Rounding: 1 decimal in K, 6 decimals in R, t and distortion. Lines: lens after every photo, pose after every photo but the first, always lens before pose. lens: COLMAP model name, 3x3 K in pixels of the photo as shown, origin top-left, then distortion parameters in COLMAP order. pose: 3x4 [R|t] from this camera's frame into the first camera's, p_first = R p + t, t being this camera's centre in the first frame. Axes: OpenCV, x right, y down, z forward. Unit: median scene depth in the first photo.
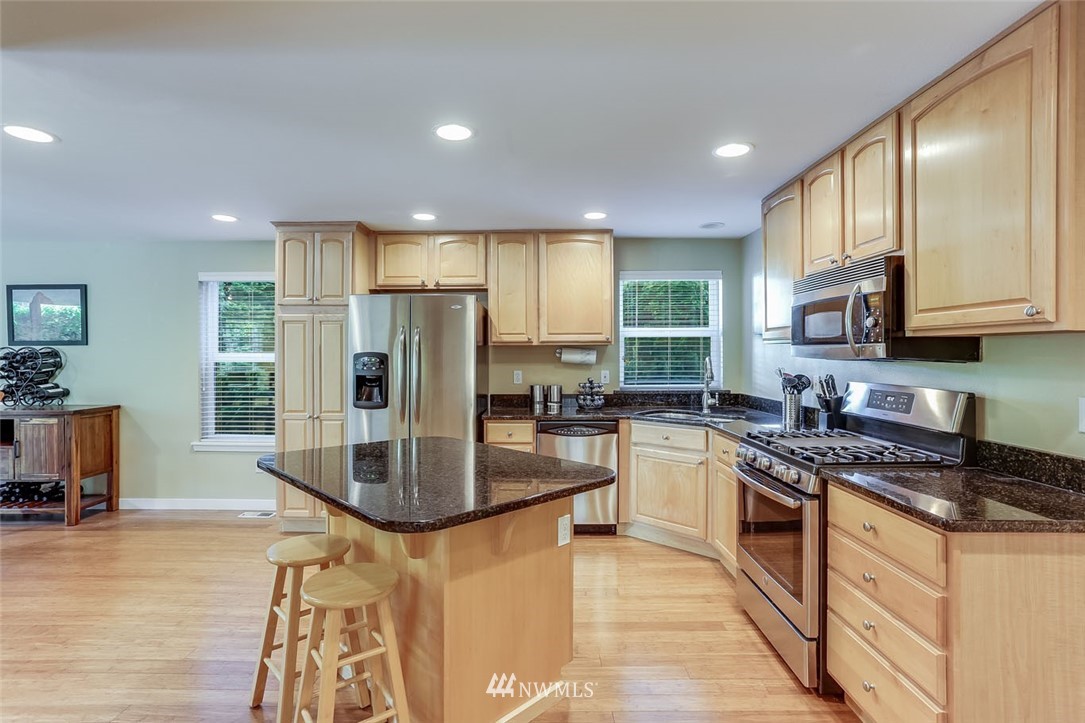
lens RADIAL K [[525.2, 0, 527.1], [0, 525.2, 355.4], [0, 0, 1]] dist [-0.040219, 0.021491]
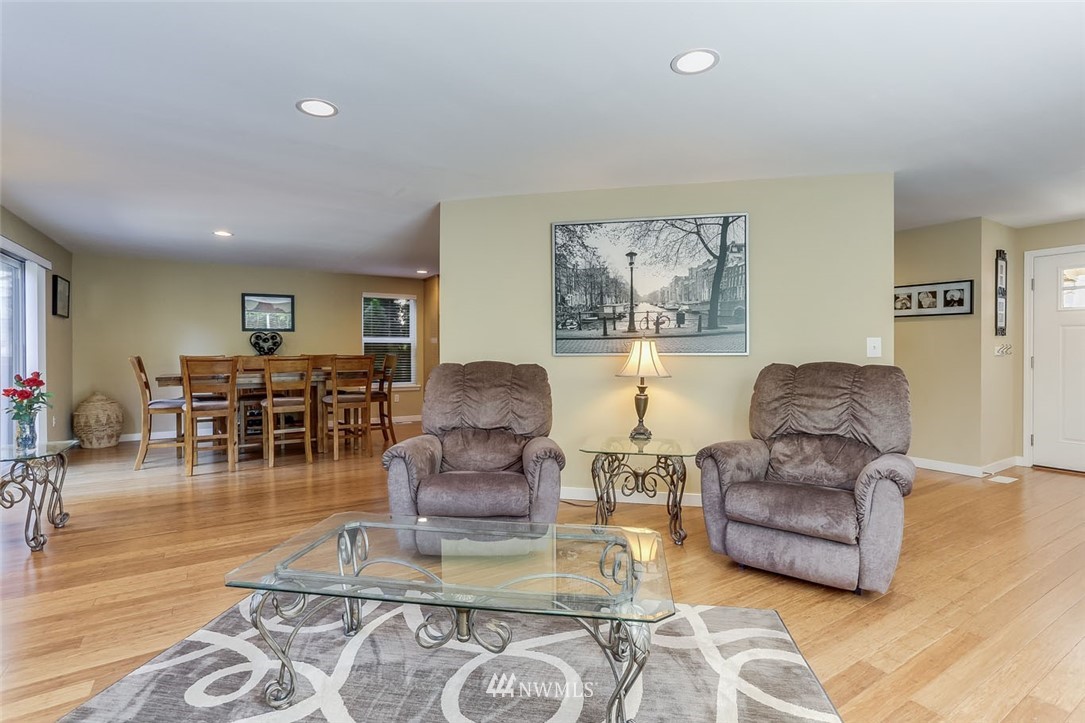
lens RADIAL K [[525.2, 0, 535.2], [0, 525.2, 356.0], [0, 0, 1]] dist [-0.040219, 0.021491]
pose [[0.835508, -0.004380, 0.549460, -1.222226], [-0.000558, 0.999961, 0.008819, 0.047084], [-0.549478, -0.007675, 0.835473, -0.902964]]
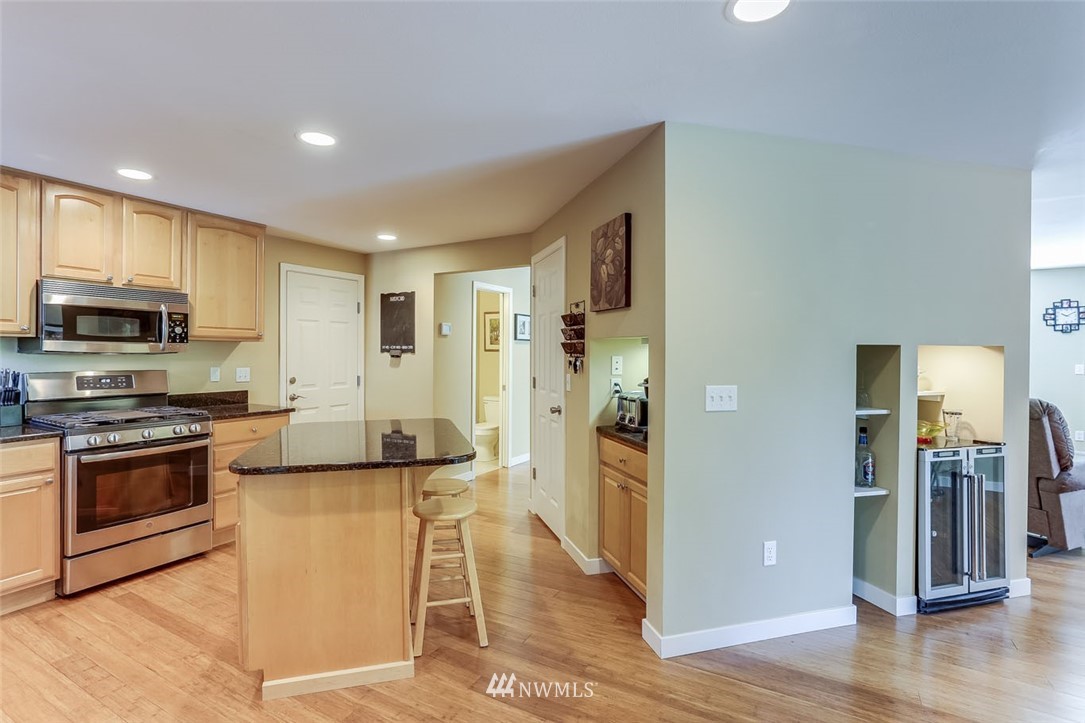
lens RADIAL K [[524.5, 0, 540.0], [0, 524.5, 350.8], [0, 0, 1]] dist [-0.015127, -0.000269]
pose [[-0.878247, -0.000869, 0.478206, -0.569969], [-0.001627, 0.999998, -0.001169, 0.000846], [-0.478204, -0.001805, -0.878247, 0.942666]]
